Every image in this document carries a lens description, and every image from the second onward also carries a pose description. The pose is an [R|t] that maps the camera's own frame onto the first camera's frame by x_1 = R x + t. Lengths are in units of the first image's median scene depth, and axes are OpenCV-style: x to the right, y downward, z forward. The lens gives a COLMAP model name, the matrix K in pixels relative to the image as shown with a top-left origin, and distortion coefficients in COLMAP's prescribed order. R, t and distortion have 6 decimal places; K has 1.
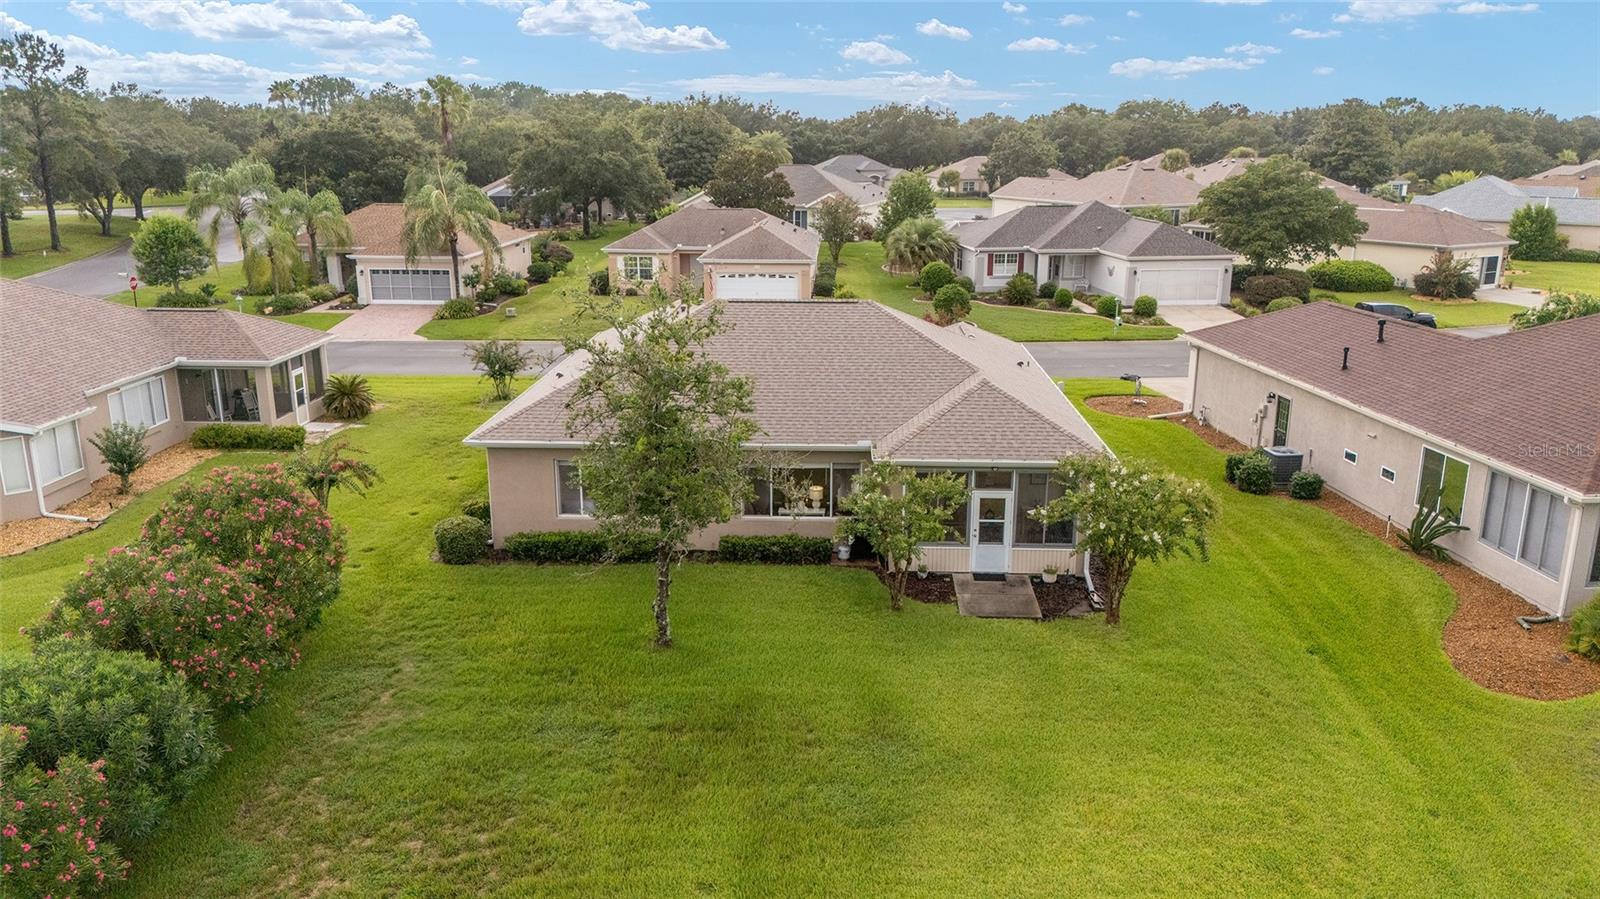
lens RADIAL K [[1173.8, 0, 804.1], [0, 1173.8, 453.2], [0, 0, 1]] dist [0.082767, -0.095697]
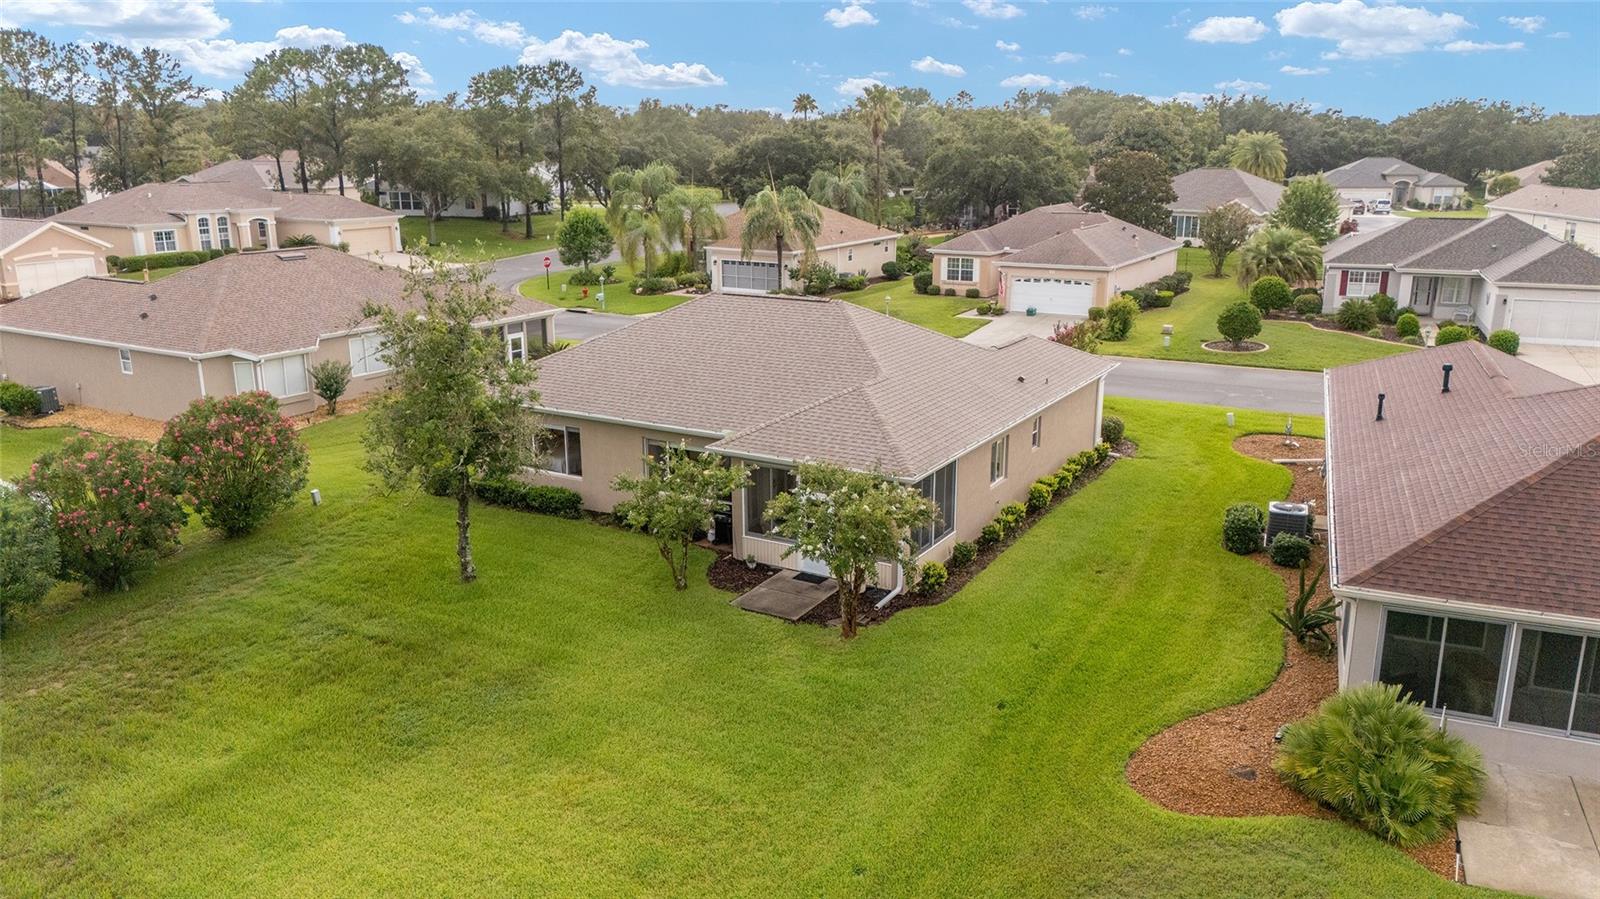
lens RADIAL K [[1173.8, 0, 804.1], [0, 1173.8, 453.2], [0, 0, 1]] dist [0.082767, -0.095697]
pose [[0.880459, 0.119717, -0.458759, 0.242612], [-0.121337, 0.992269, 0.026068, -0.010444], [0.458333, 0.032713, 0.888178, 0.042990]]
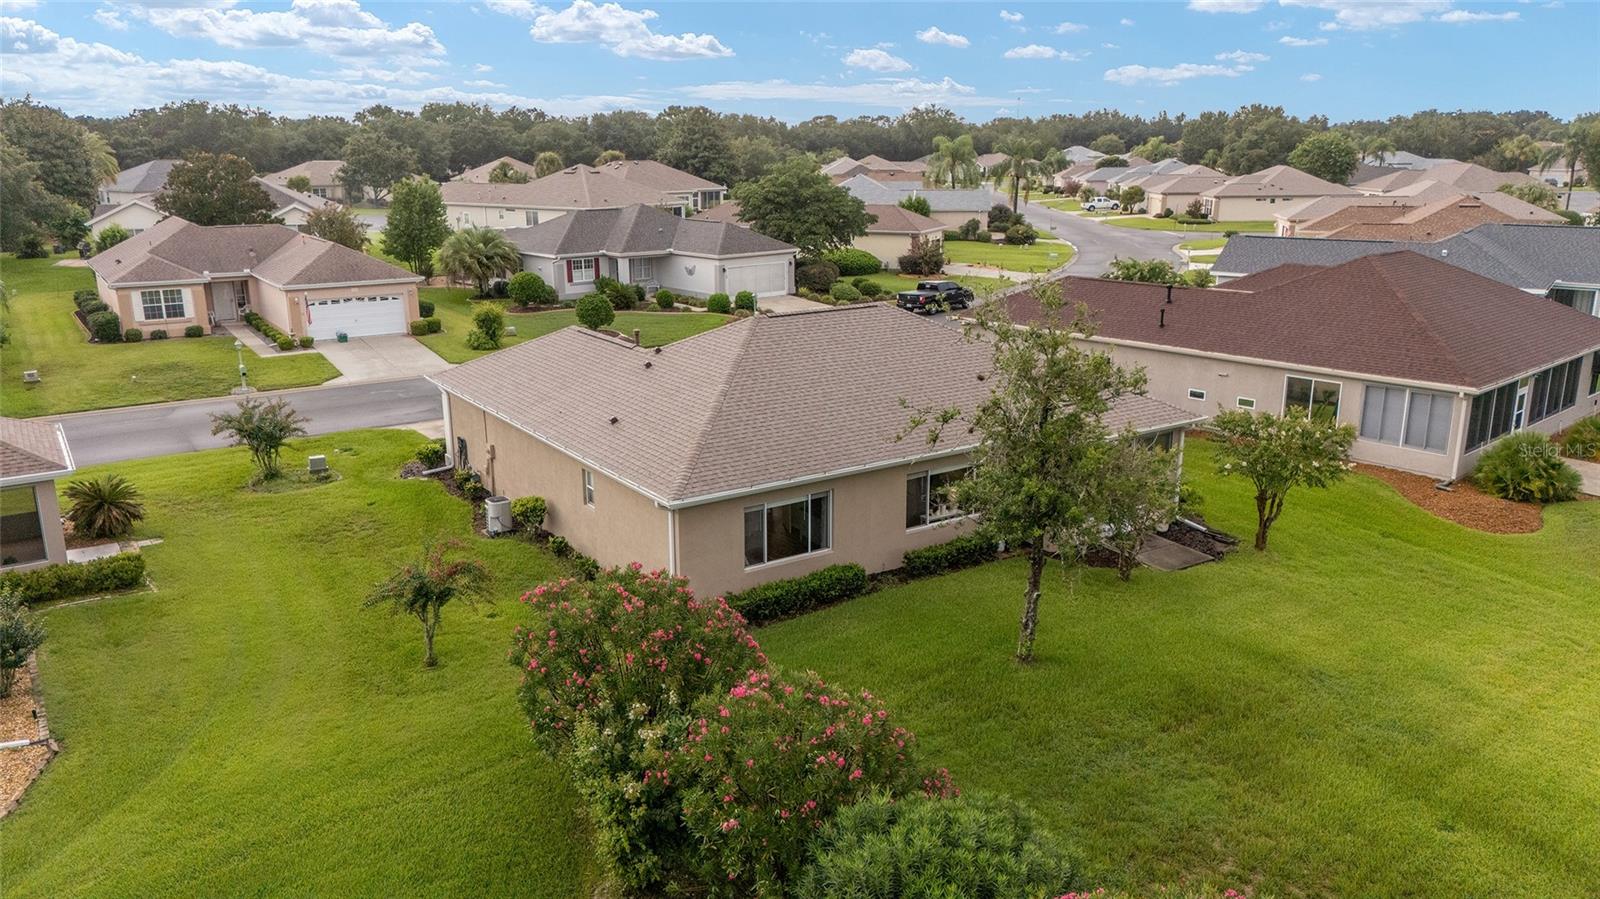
lens RADIAL K [[1173.8, 0, 804.1], [0, 1173.8, 453.2], [0, 0, 1]] dist [0.082767, -0.095697]
pose [[0.807780, -0.157467, 0.568063, -0.283315], [0.158668, 0.986177, 0.047744, -0.029659], [-0.567729, 0.051567, 0.821599, 0.103613]]
